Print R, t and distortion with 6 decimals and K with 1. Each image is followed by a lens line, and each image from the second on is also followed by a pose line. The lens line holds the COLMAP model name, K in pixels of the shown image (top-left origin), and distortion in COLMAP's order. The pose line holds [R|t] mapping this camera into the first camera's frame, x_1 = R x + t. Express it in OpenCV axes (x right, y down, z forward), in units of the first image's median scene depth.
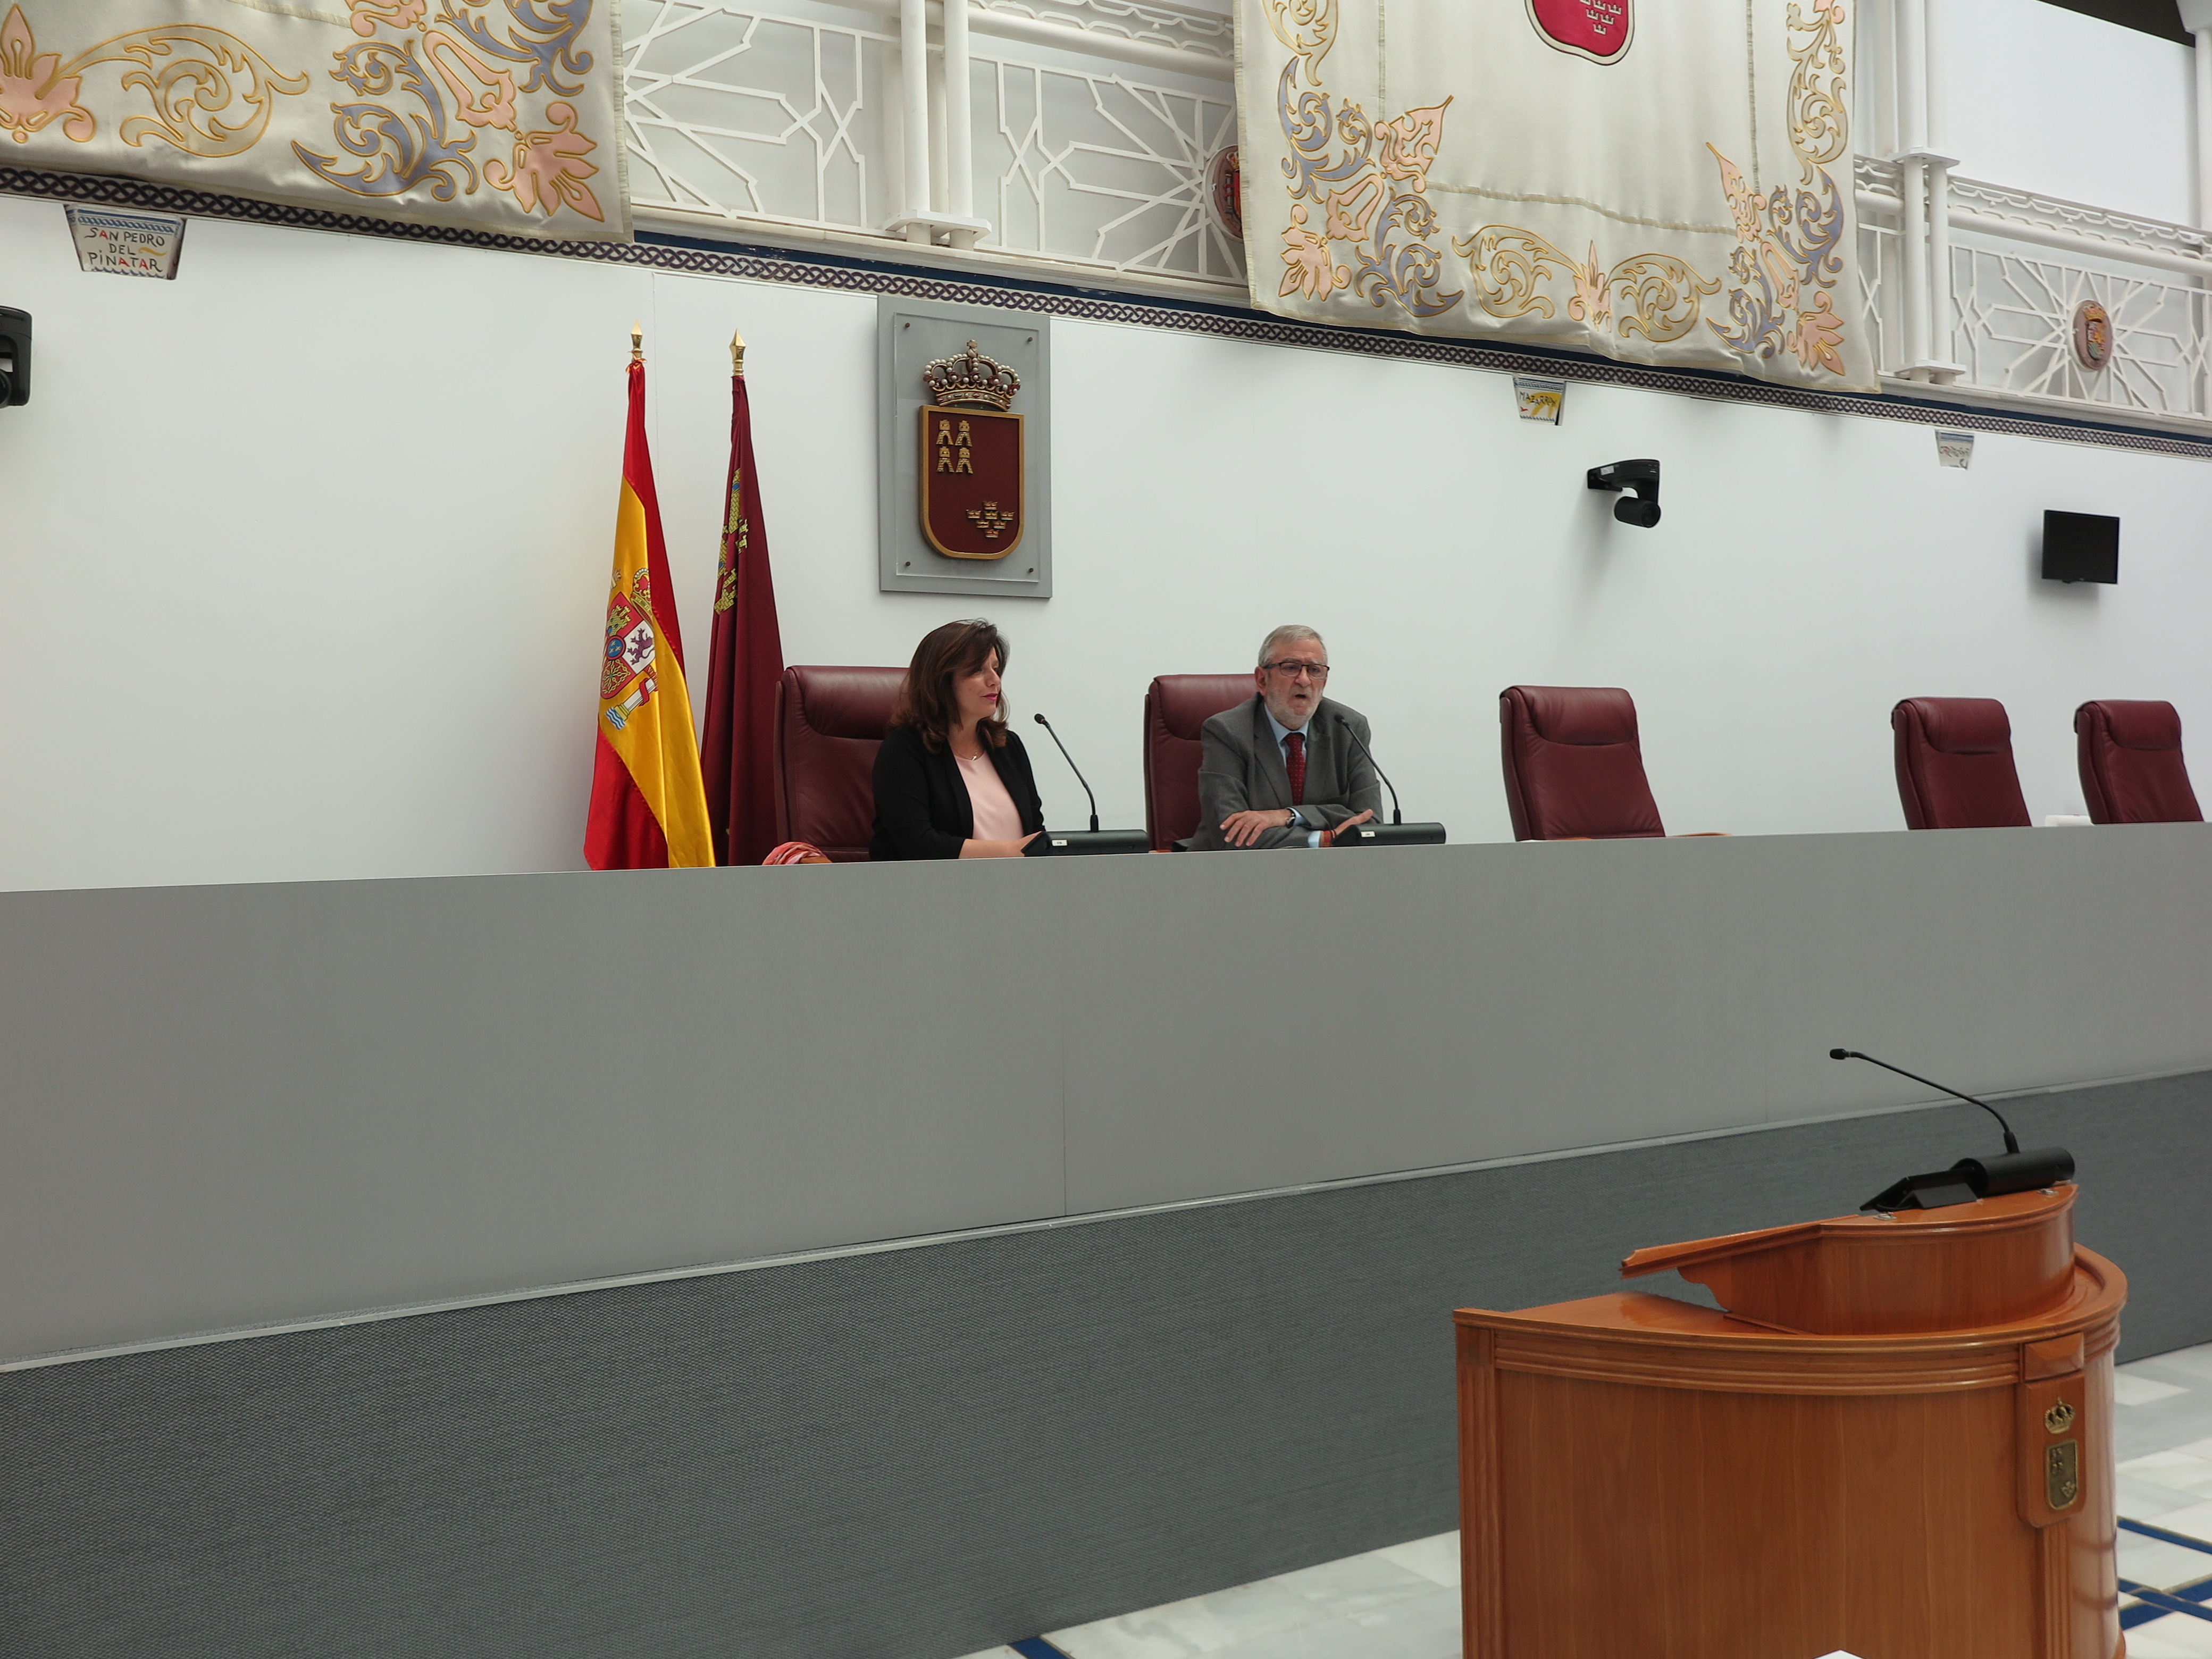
lens RADIAL K [[2063.1, 0, 1106.0], [0, 2063.1, 829.5], [0, 0, 1]] dist [0.041490, -0.002212]
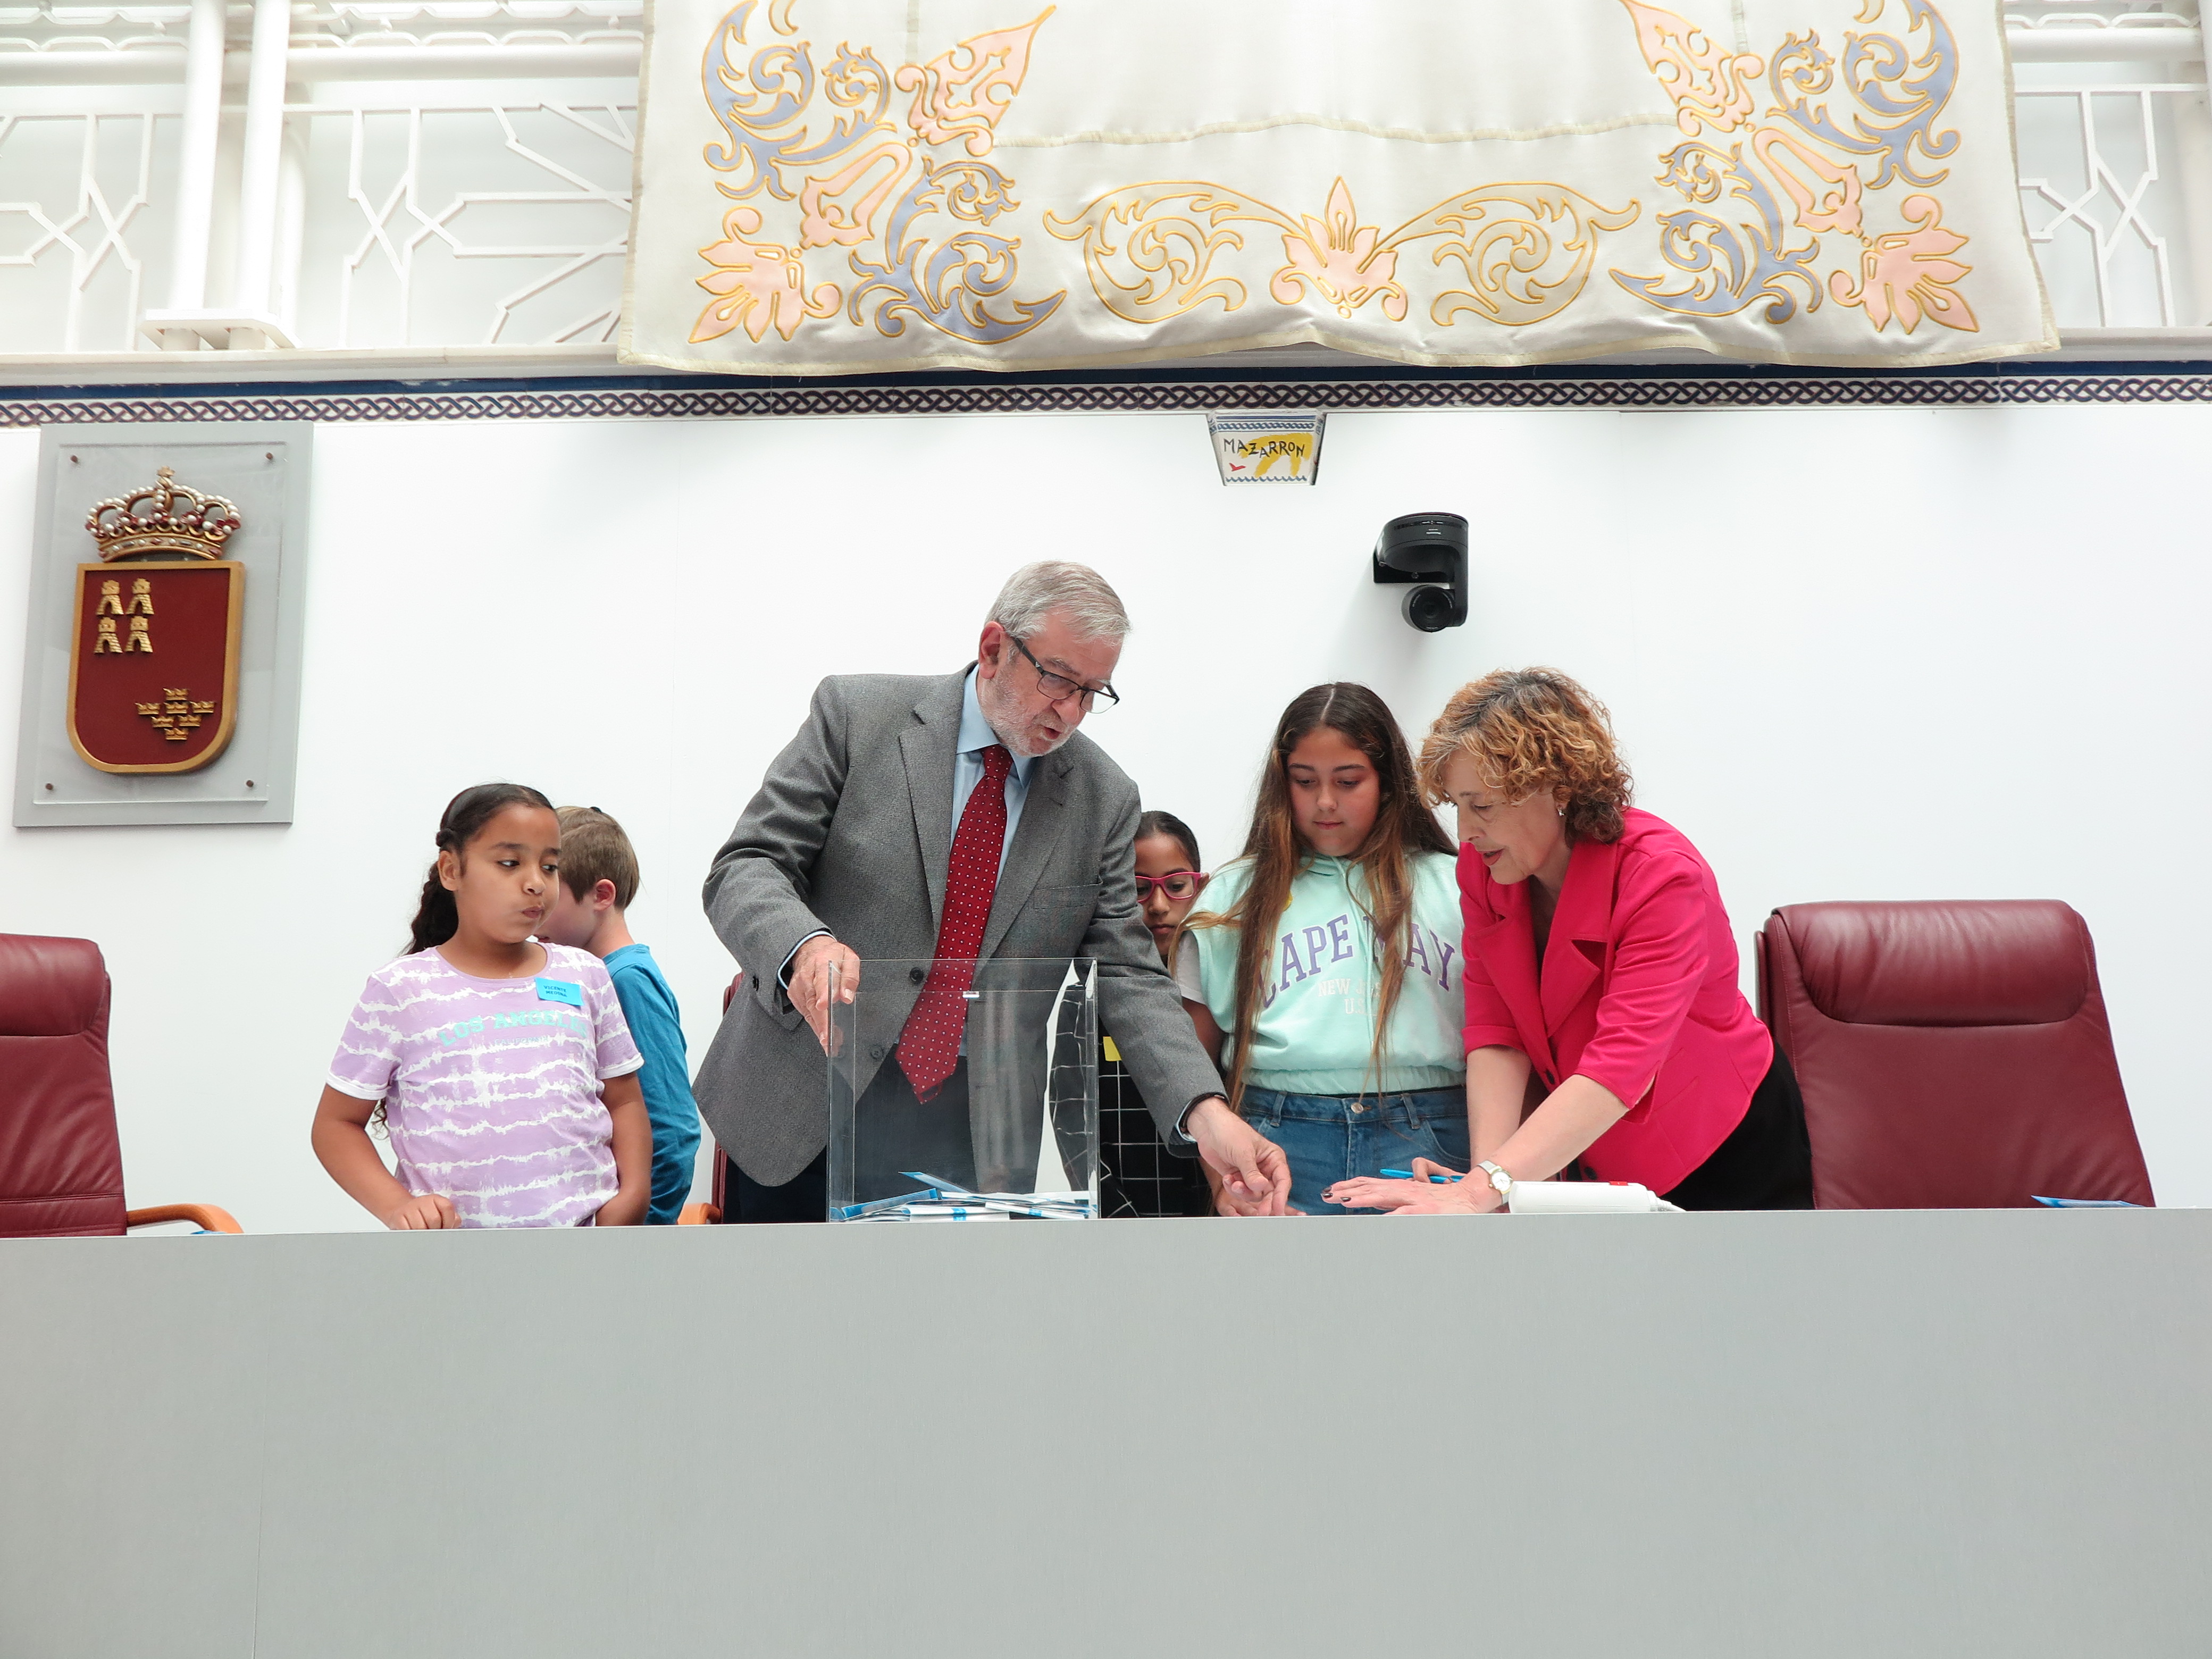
lens RADIAL K [[1701.6, 0, 1201.6], [0, 1701.6, 831.6], [0, 0, 1]] dist [-0.005655, 0.008675]
pose [[0.854383, -0.060162, -0.516149, 0.477368], [-0.008416, 0.991543, -0.129504, -0.036621], [0.519575, 0.114989, 0.846651, 0.635345]]
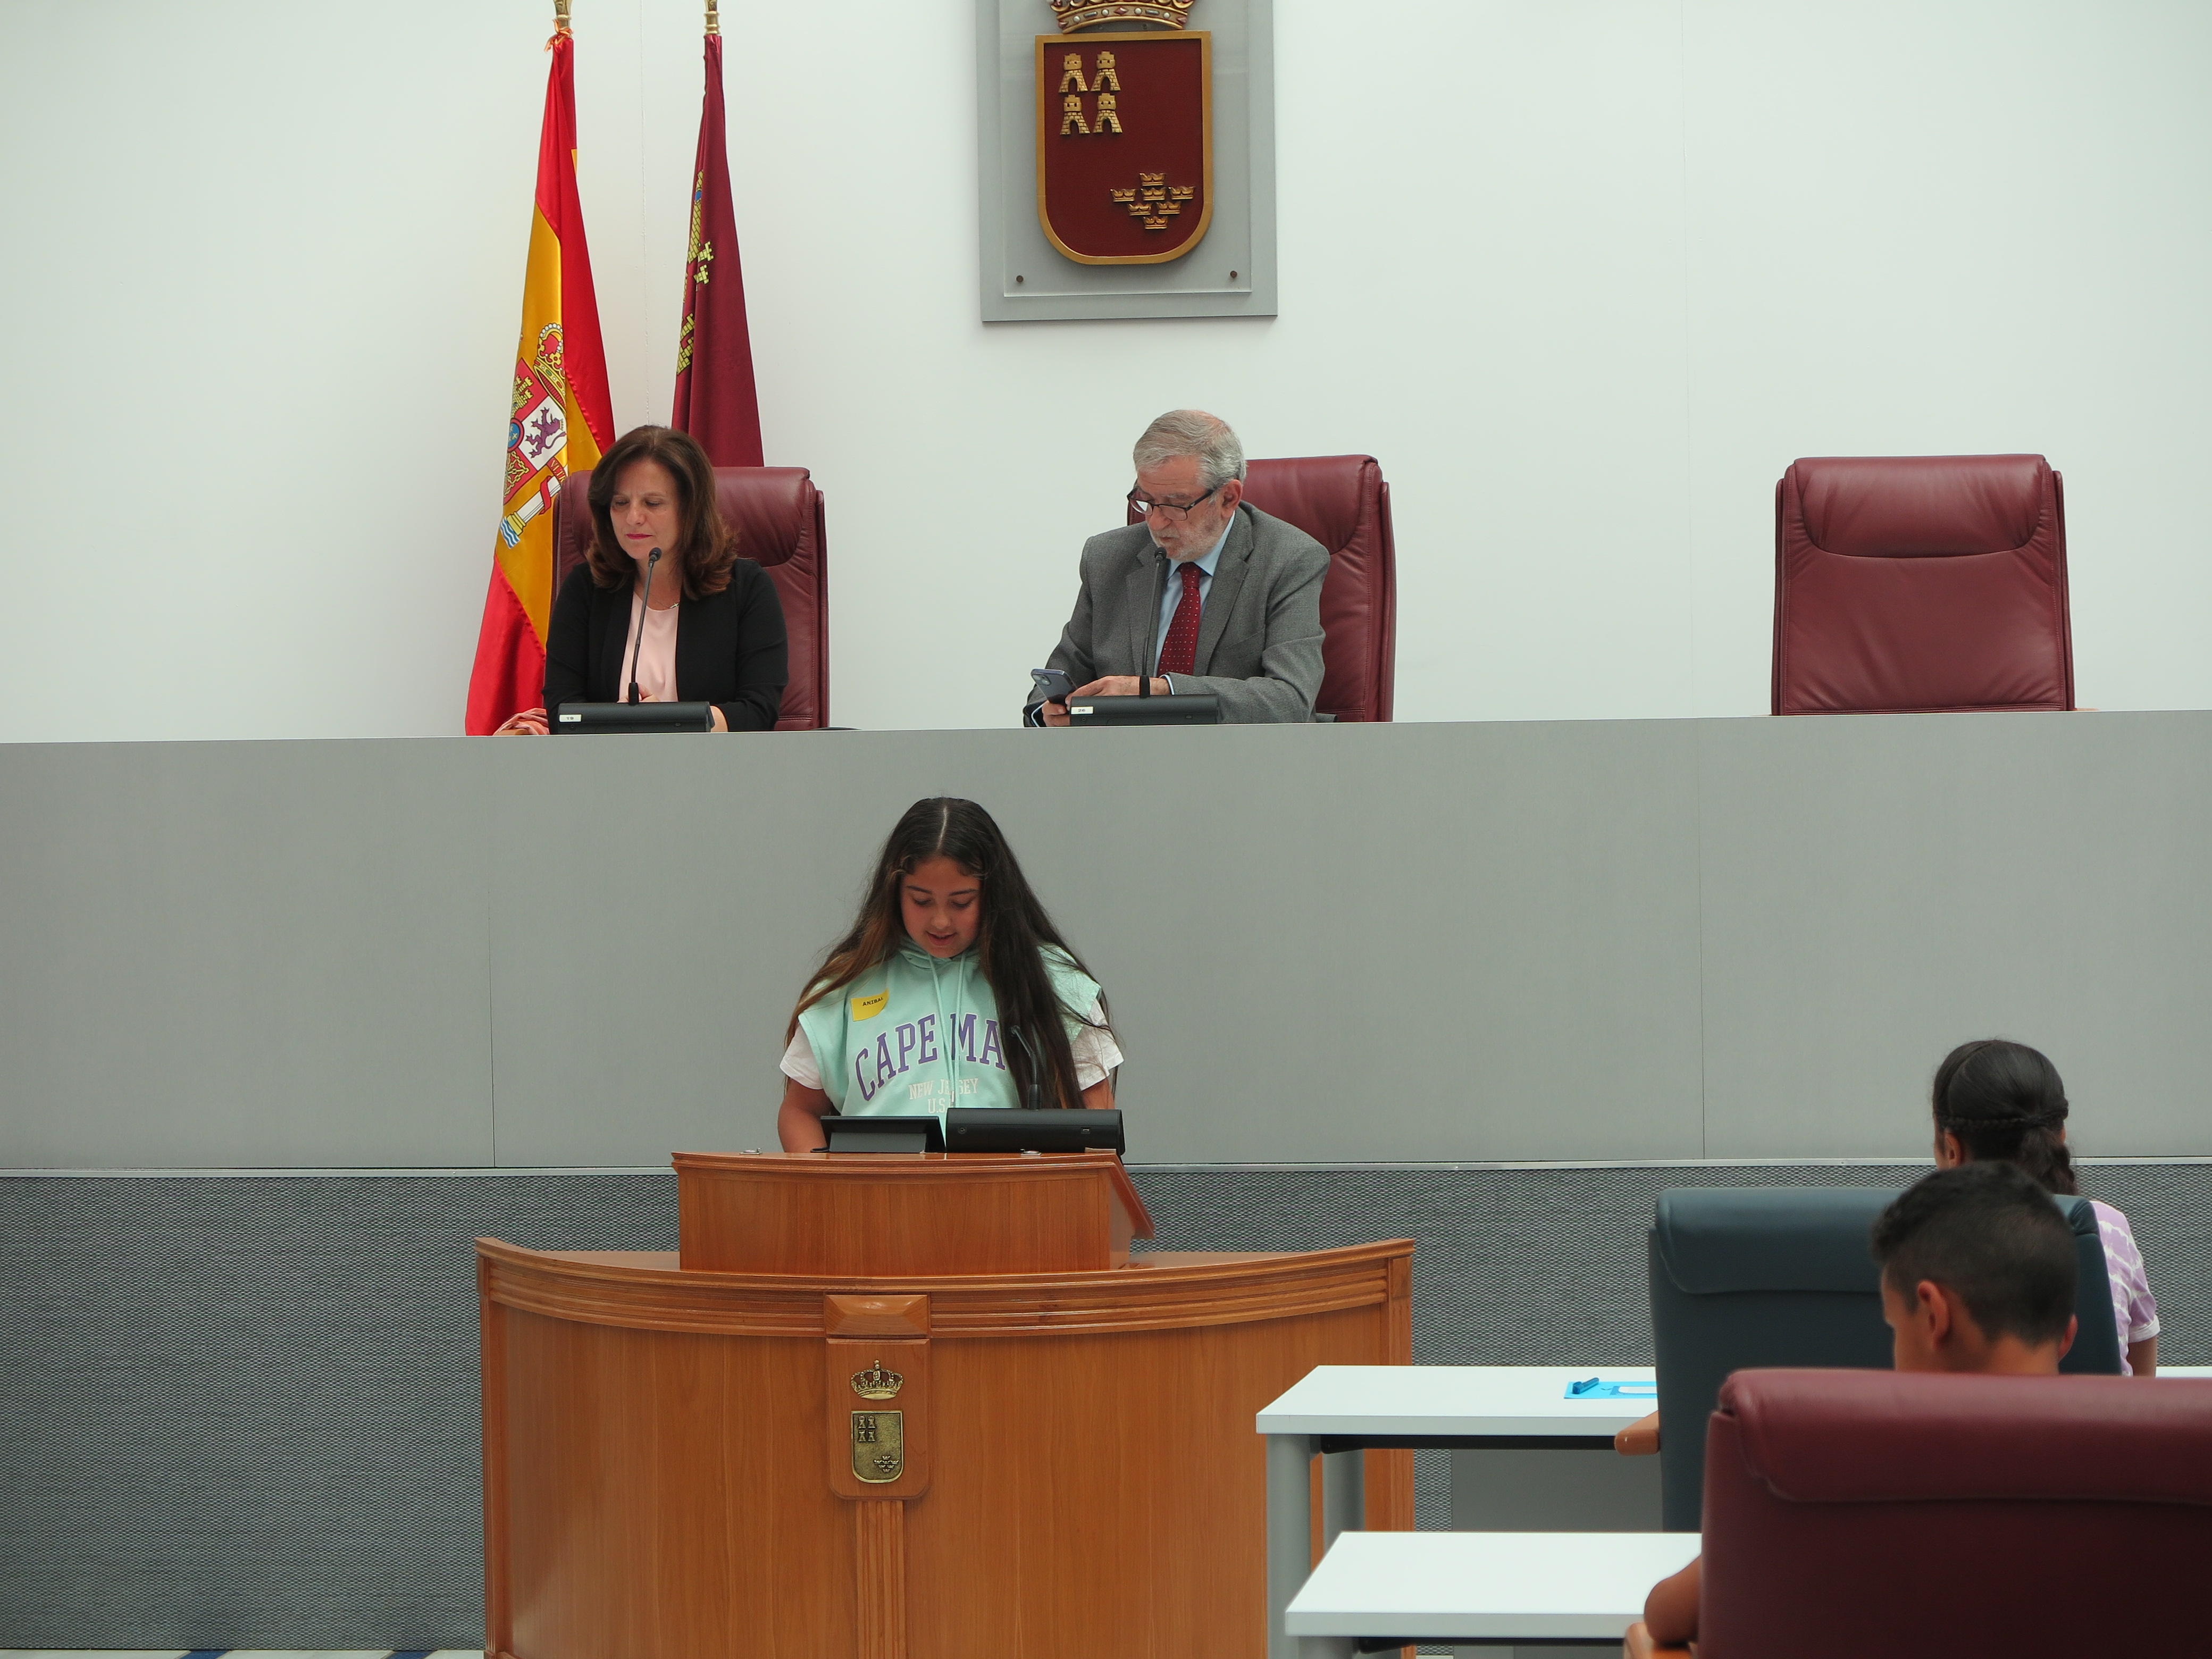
lens RADIAL K [[6370.0, 0, 1014.5], [0, 6370.0, 831.9], [0, 0, 1]] dist [-0.031336, 0.737461]
pose [[0.777114, 0.027704, -0.628749, 1.042909], [-0.005390, 0.999287, 0.037369, -0.025940], [0.629336, -0.025651, 0.776710, -0.505700]]
